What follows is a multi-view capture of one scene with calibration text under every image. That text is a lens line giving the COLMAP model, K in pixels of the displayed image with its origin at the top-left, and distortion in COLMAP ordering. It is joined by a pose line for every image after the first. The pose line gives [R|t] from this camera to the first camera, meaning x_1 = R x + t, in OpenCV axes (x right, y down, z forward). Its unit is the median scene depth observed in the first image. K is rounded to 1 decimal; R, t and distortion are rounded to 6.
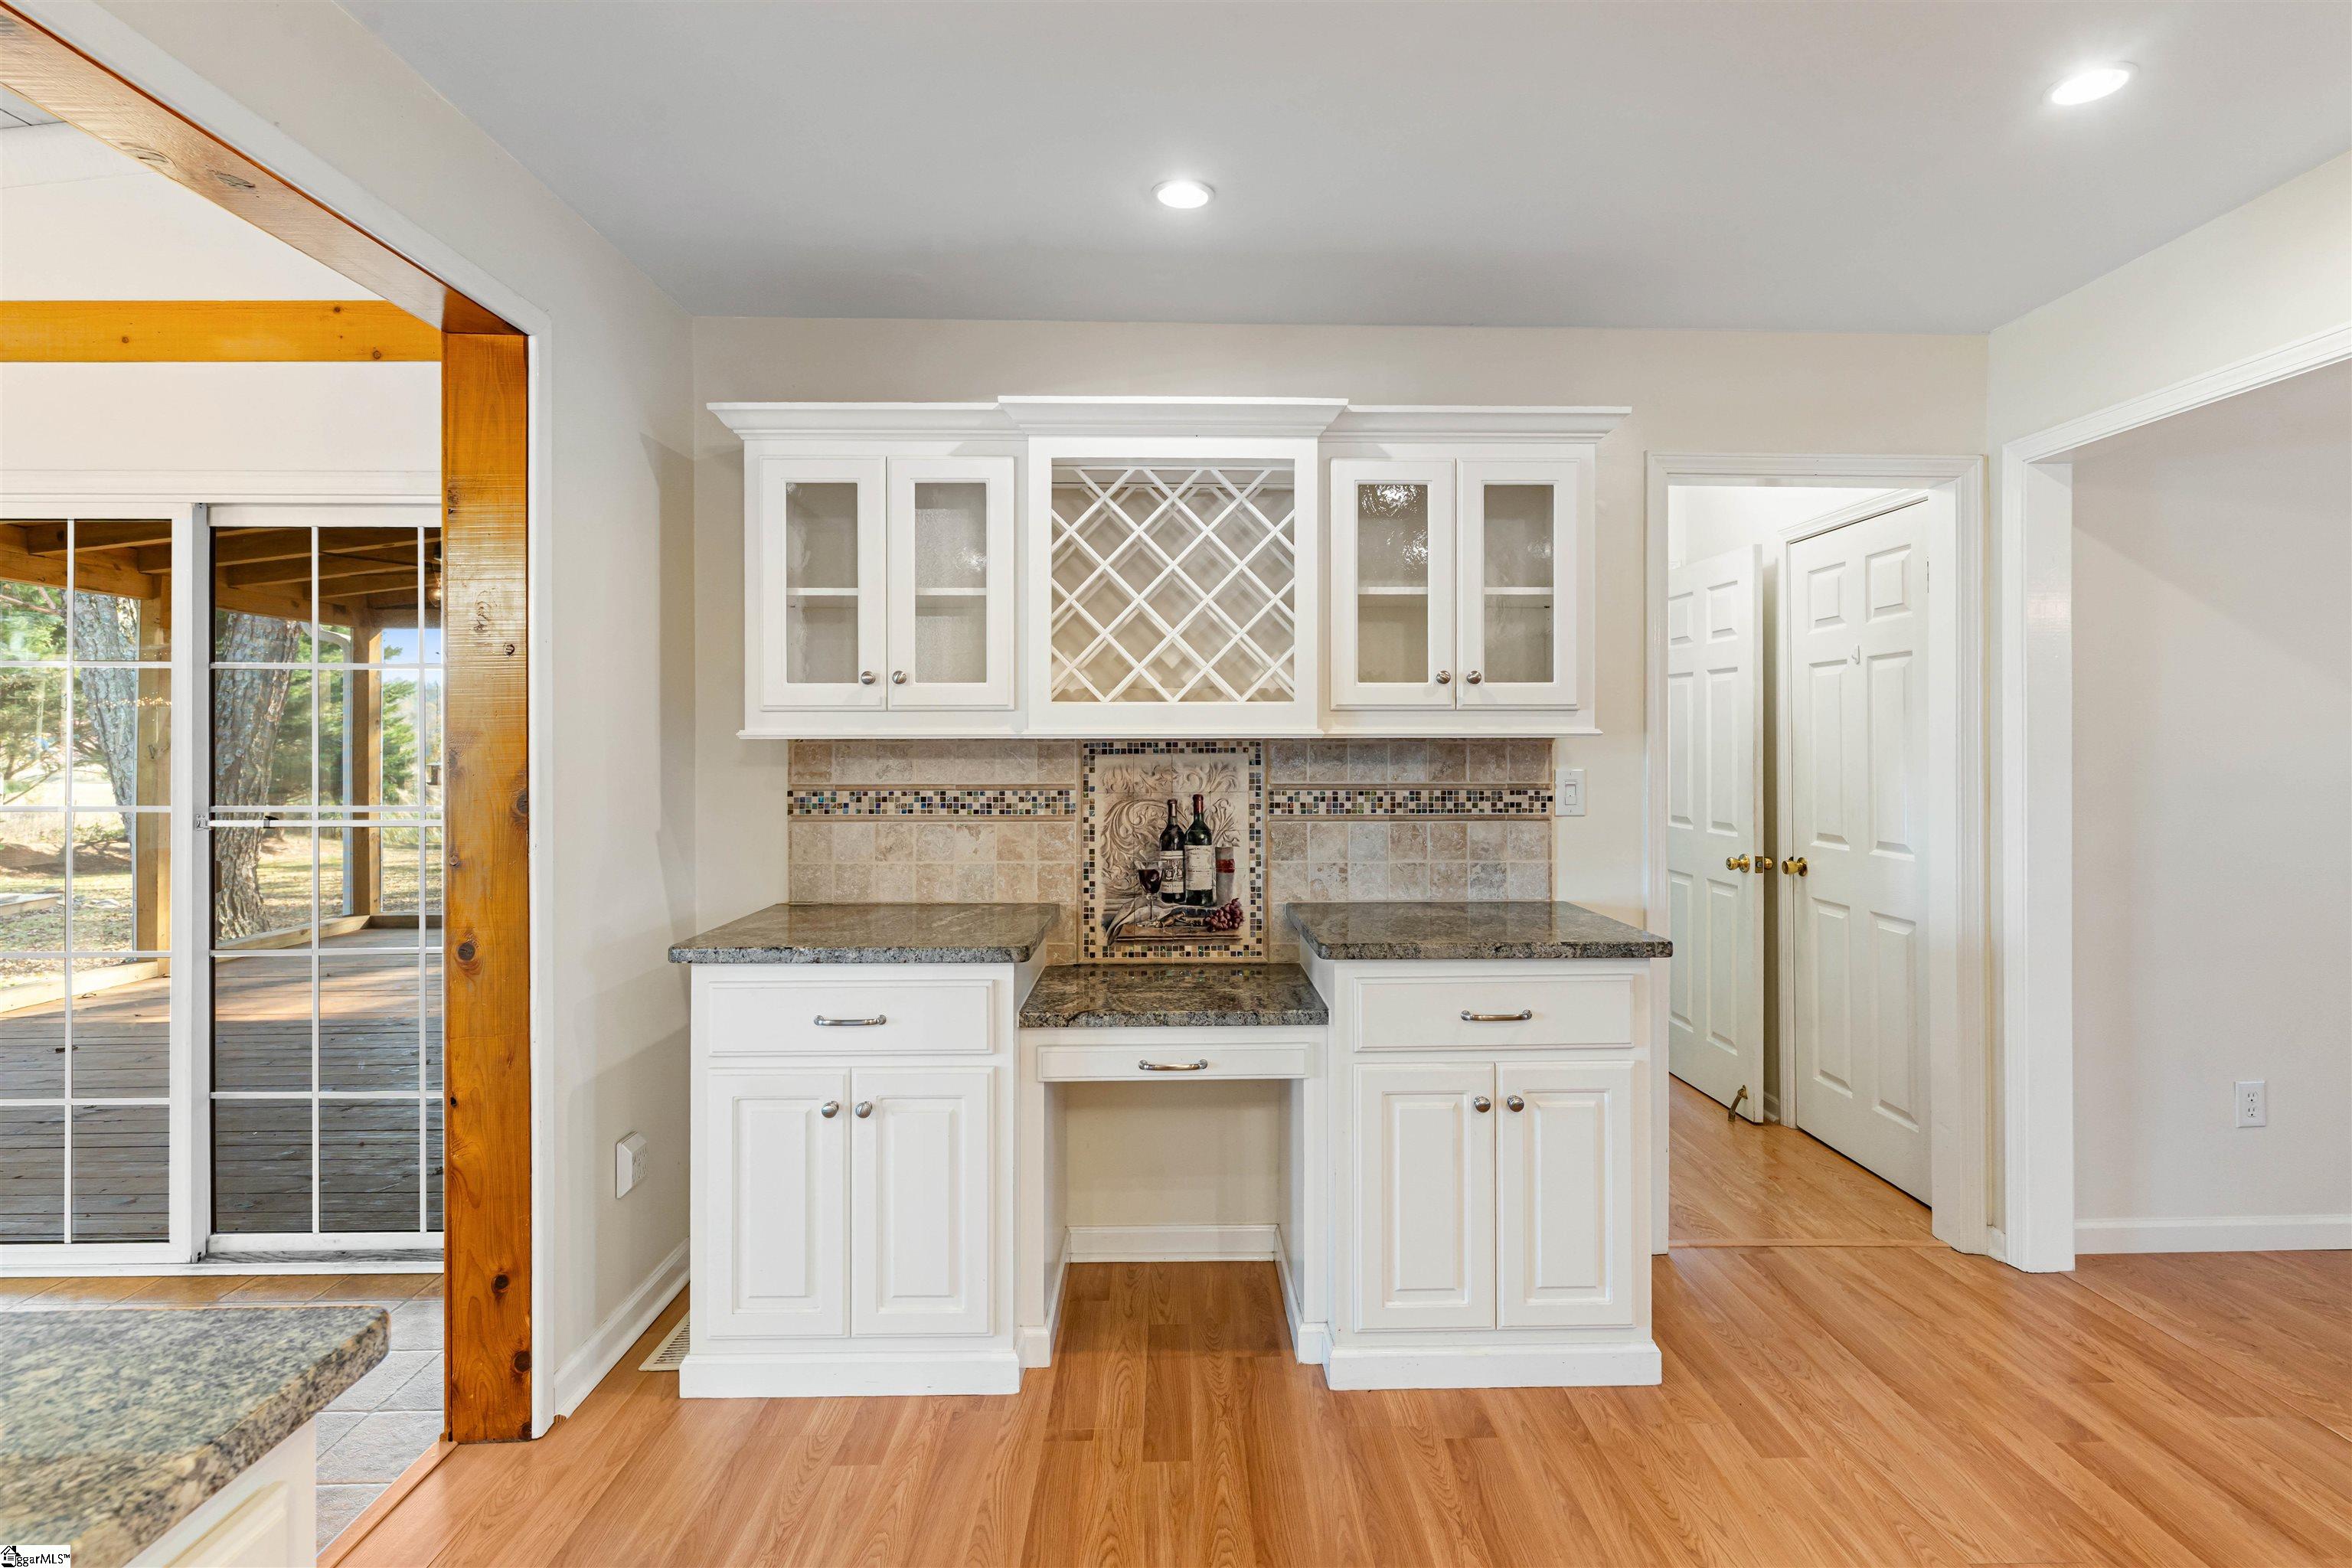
lens RADIAL K [[1140.4, 0, 1183.7], [0, 1140.4, 744.7], [0, 0, 1]] dist [0.000690, -0.000386]
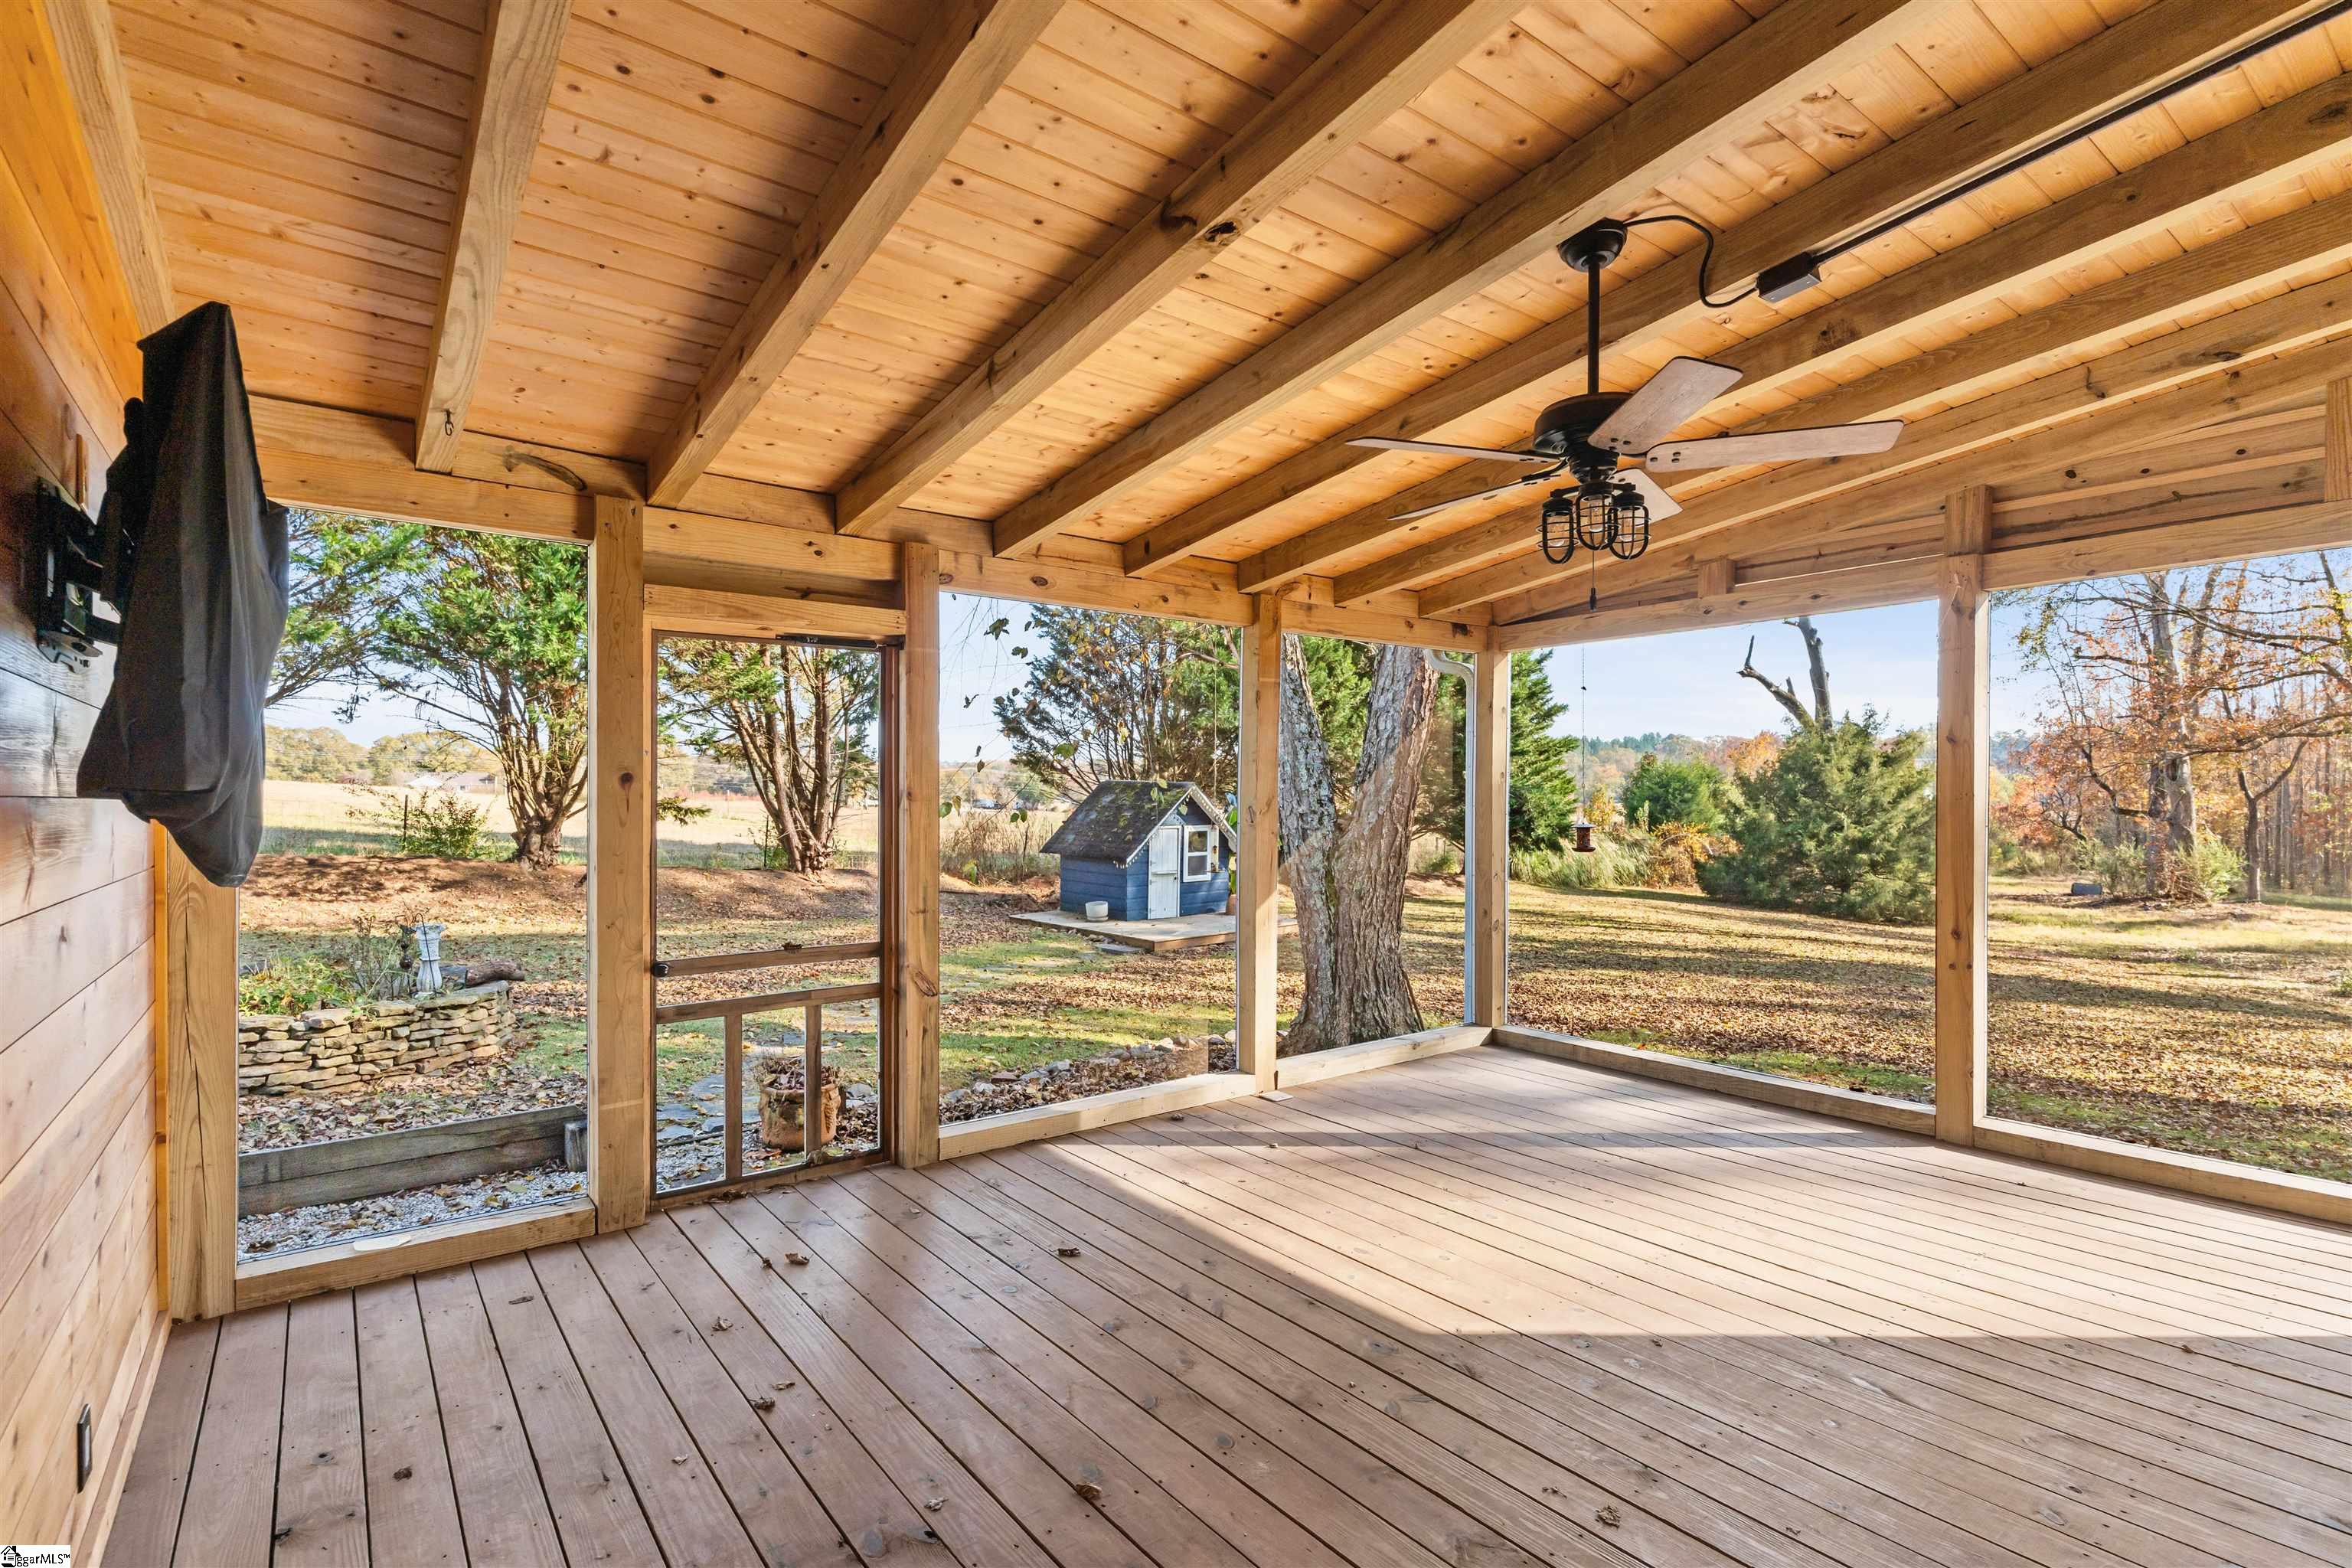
lens RADIAL K [[1128.8, 0, 1176.0], [0, 1128.8, 784.0], [0, 0, 1]] dist [0.000350, -0.000012]
pose [[0.591469, 0.000195, -0.806328, -0.205947], [-0.008179, 0.999950, -0.005757, -0.006867], [0.806286, 0.010000, 0.591441, 0.342279]]
